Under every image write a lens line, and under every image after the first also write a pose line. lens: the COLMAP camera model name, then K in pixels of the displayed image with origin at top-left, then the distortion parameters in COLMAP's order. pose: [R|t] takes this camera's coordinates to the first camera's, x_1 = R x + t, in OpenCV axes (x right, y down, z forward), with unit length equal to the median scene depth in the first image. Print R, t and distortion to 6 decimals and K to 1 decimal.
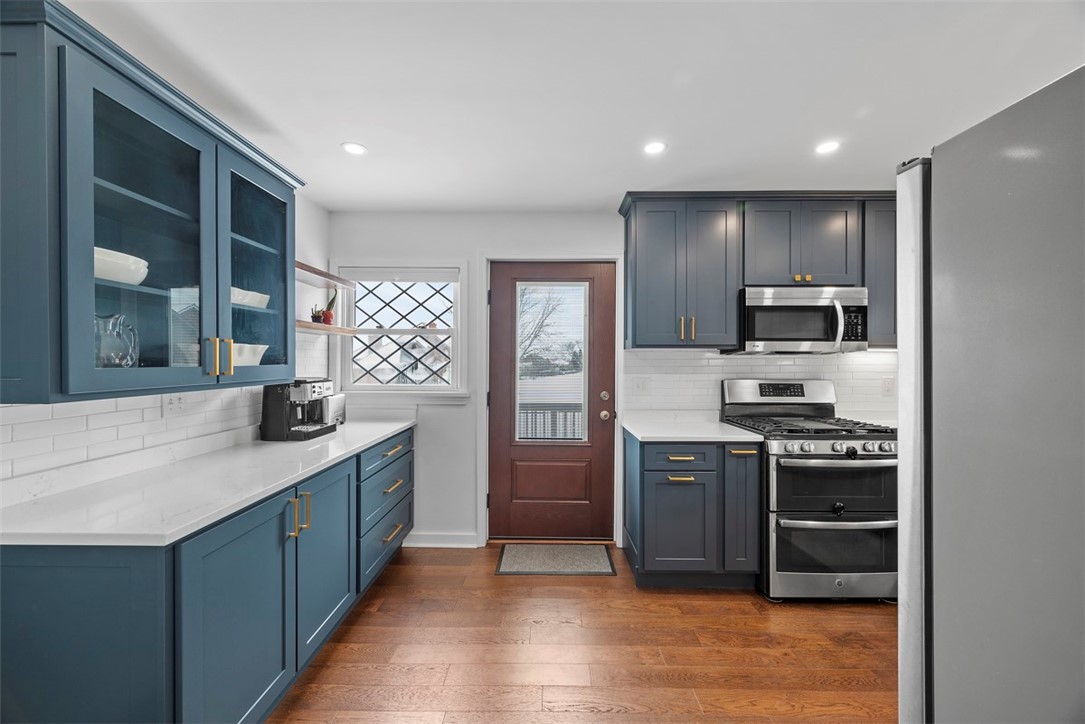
lens RADIAL K [[428.1, 0, 542.5], [0, 428.1, 362.0], [0, 0, 1]] dist [0.000635, 0.000024]
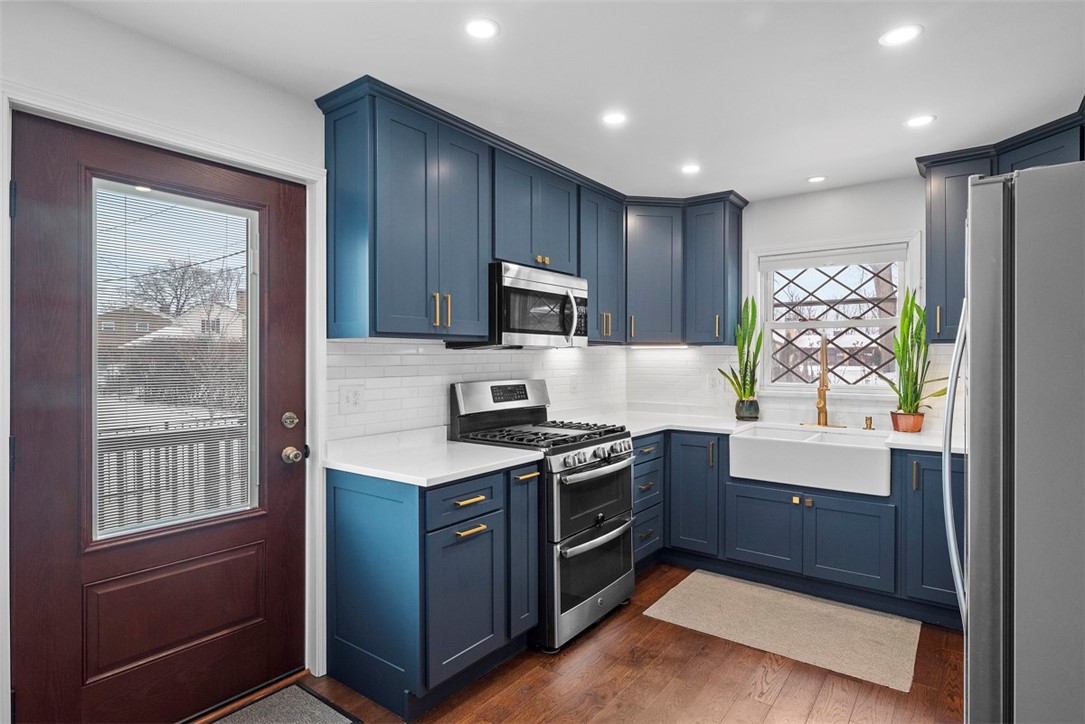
lens RADIAL K [[572.2, 0, 541.3], [0, 572.2, 358.2], [0, 0, 1]] dist [-0.001640, -0.000201]
pose [[0.588513, -0.004574, 0.808475, -0.300435], [0.002878, 0.999990, 0.003563, -0.004805], [-0.808483, 0.000230, 0.588520, 0.323300]]
